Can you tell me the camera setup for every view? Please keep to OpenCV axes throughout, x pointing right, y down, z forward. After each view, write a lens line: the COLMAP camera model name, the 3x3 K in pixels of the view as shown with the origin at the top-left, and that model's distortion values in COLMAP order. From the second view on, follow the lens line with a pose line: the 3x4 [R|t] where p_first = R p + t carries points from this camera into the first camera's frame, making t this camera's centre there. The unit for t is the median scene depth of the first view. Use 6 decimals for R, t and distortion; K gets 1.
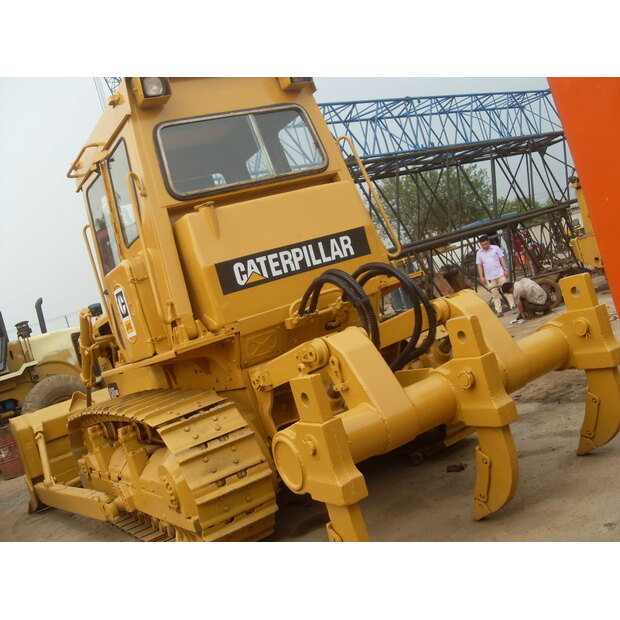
lens RADIAL K [[695.2, 0, 305.9], [0, 695.2, 307.9], [0, 0, 1]] dist [-0.184730, 0.171500]
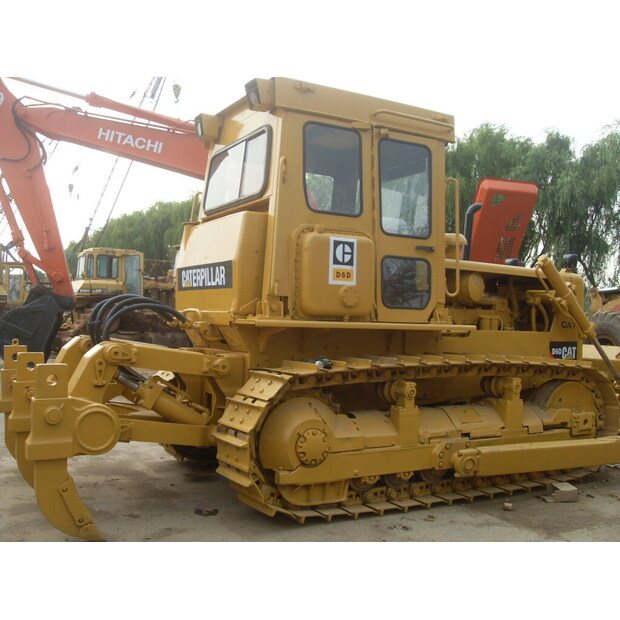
lens RADIAL K [[695.2, 0, 305.9], [0, 695.2, 307.9], [0, 0, 1]] dist [-0.184730, 0.171500]
pose [[-0.028735, 0.286663, -0.957600, 1.201655], [-0.019965, 0.957640, 0.287275, -0.385484], [0.999388, 0.027373, -0.021794, 1.261452]]
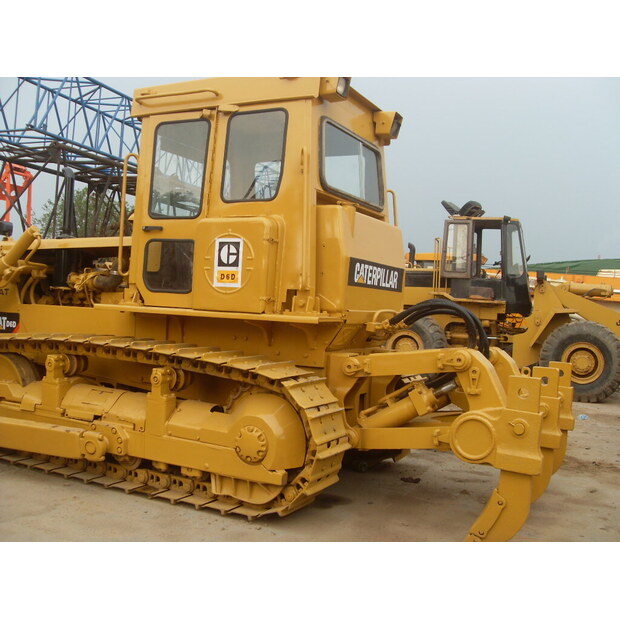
lens RADIAL K [[695.2, 0, 305.9], [0, 695.2, 307.9], [0, 0, 1]] dist [-0.184730, 0.171500]
pose [[0.787208, 0.341713, 0.513357, -0.726391], [-0.303583, 0.939322, -0.159724, 0.213844], [-0.536787, -0.030111, 0.843180, 0.073865]]
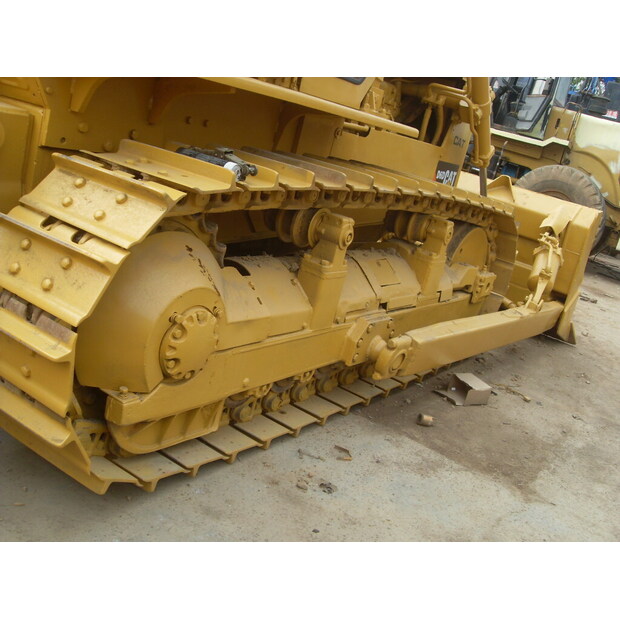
lens RADIAL K [[695.2, 0, 305.9], [0, 695.2, 307.9], [0, 0, 1]] dist [-0.184730, 0.171500]
pose [[0.323550, 0.606490, -0.726282, 0.625021], [-0.352484, 0.789577, 0.502318, -0.178360], [0.878106, 0.093478, 0.469246, 1.092702]]
